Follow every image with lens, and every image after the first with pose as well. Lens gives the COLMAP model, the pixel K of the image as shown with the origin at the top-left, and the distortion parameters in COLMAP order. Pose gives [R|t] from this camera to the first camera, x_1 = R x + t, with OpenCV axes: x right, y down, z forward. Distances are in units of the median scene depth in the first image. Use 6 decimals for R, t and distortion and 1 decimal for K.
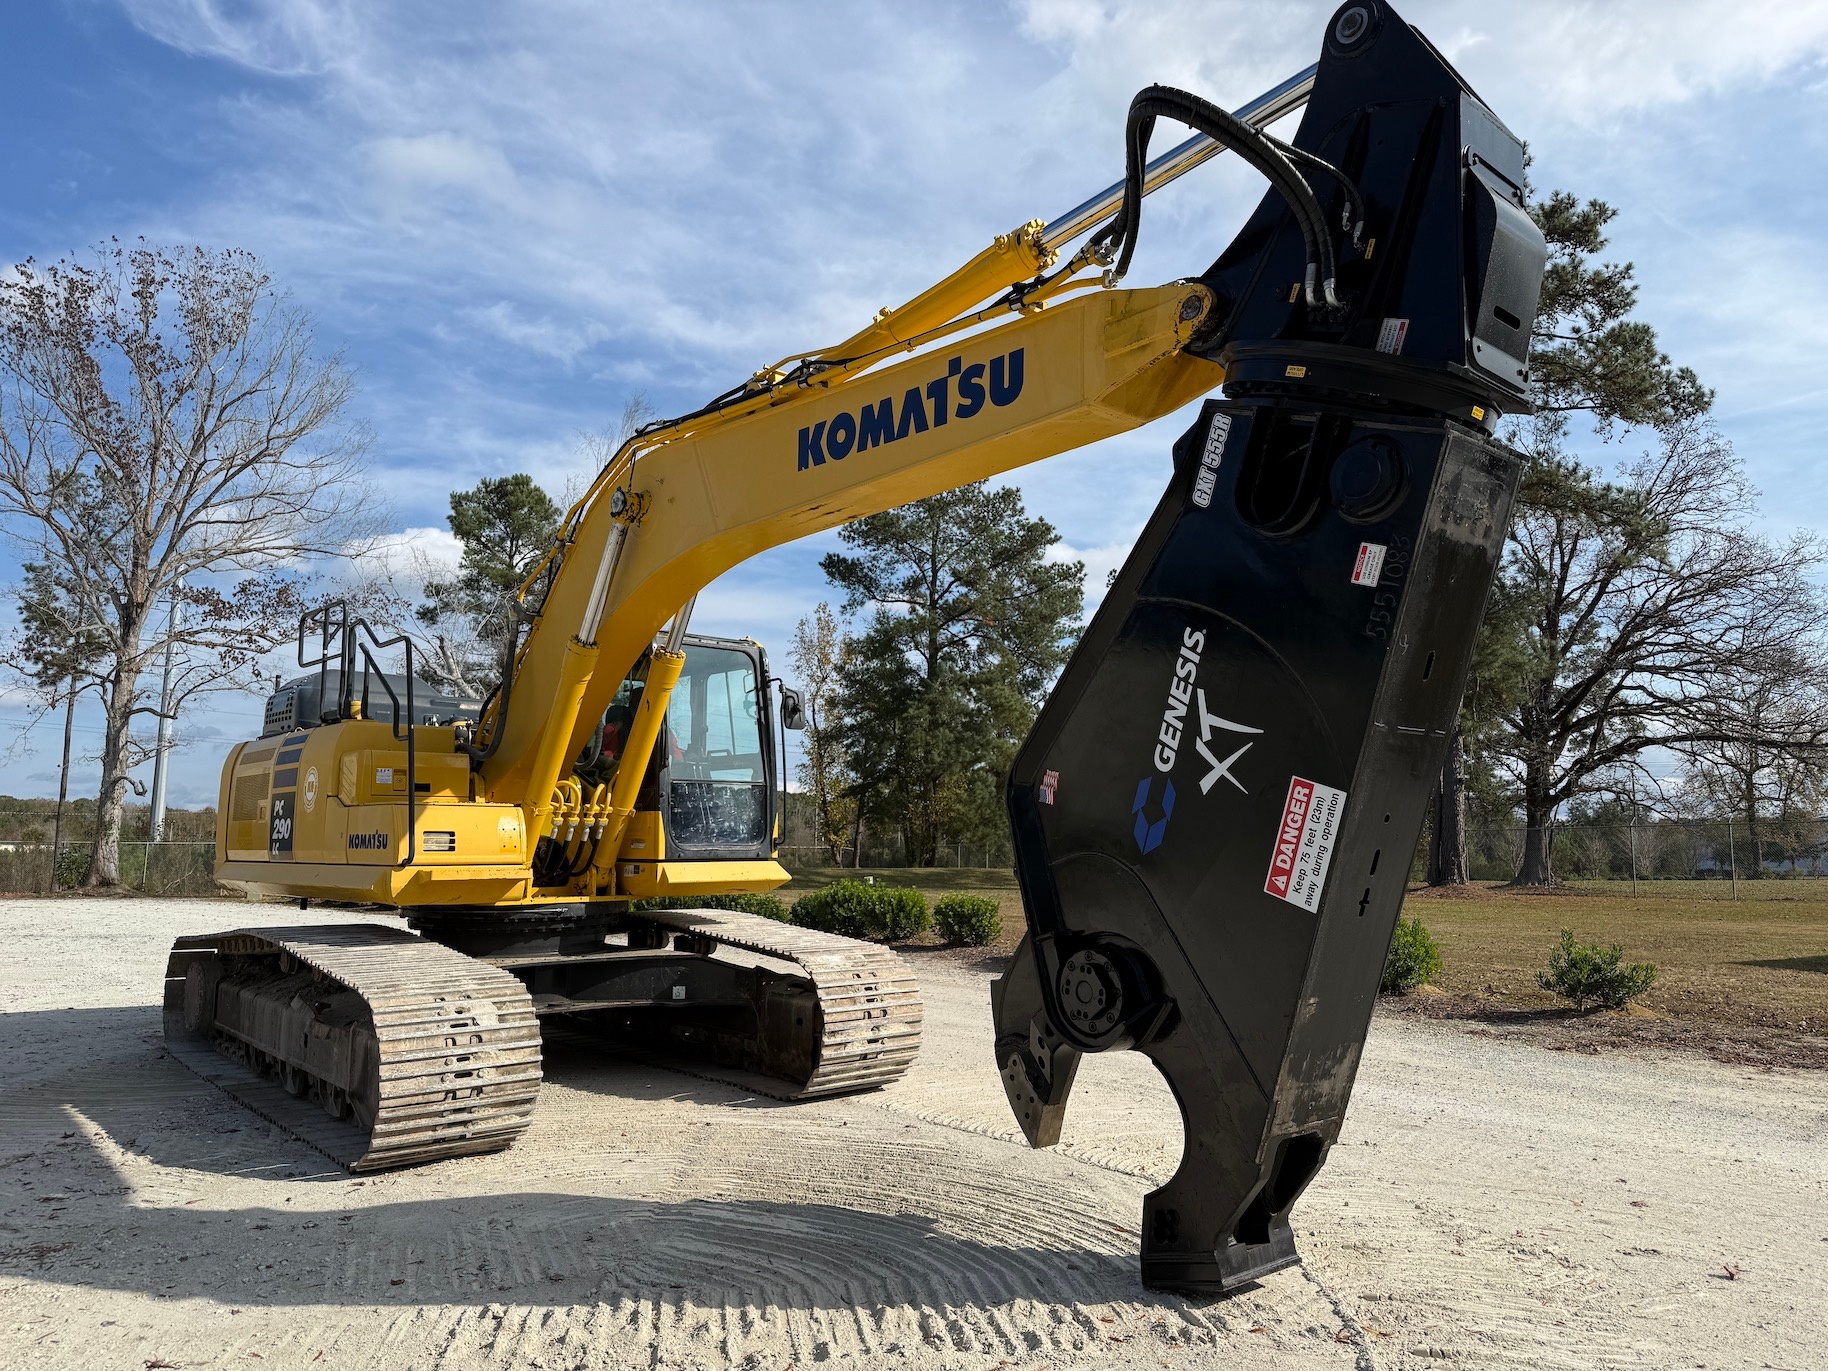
lens RADIAL K [[1279.3, 0, 910.8], [0, 1279.3, 692.9], [0, 0, 1]] dist [0.075947, -0.091342]
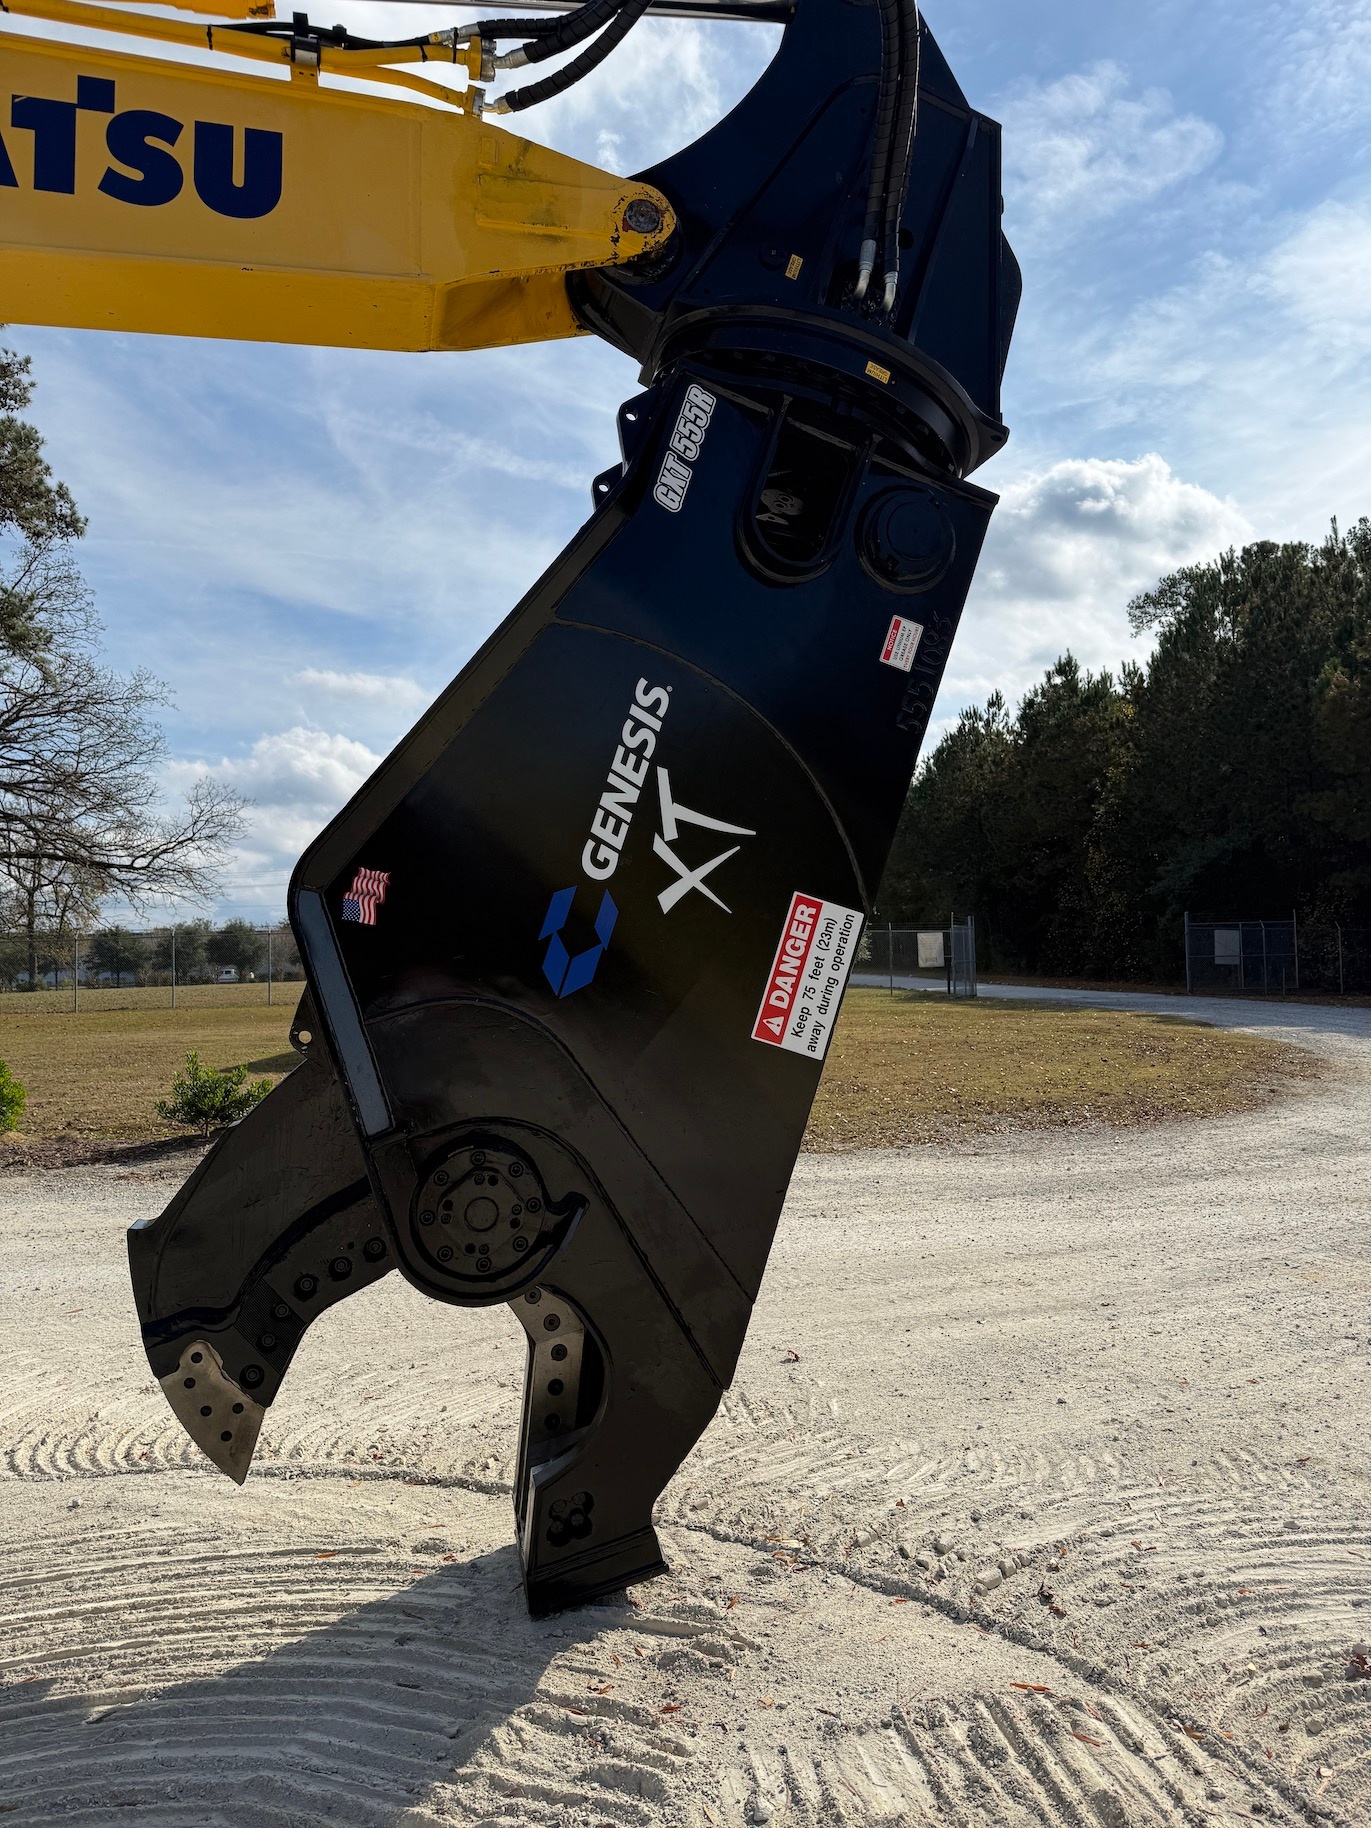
lens RADIAL K [[1279.3, 0, 692.5], [0, 1279.3, 918.4], [0, 0, 1]] dist [0.075947, -0.091342]
pose [[0.482736, 0.009622, 0.875713, -0.391384], [-0.083803, 0.995859, 0.035254, 0.054054], [-0.871747, -0.090406, 0.481543, 0.622749]]
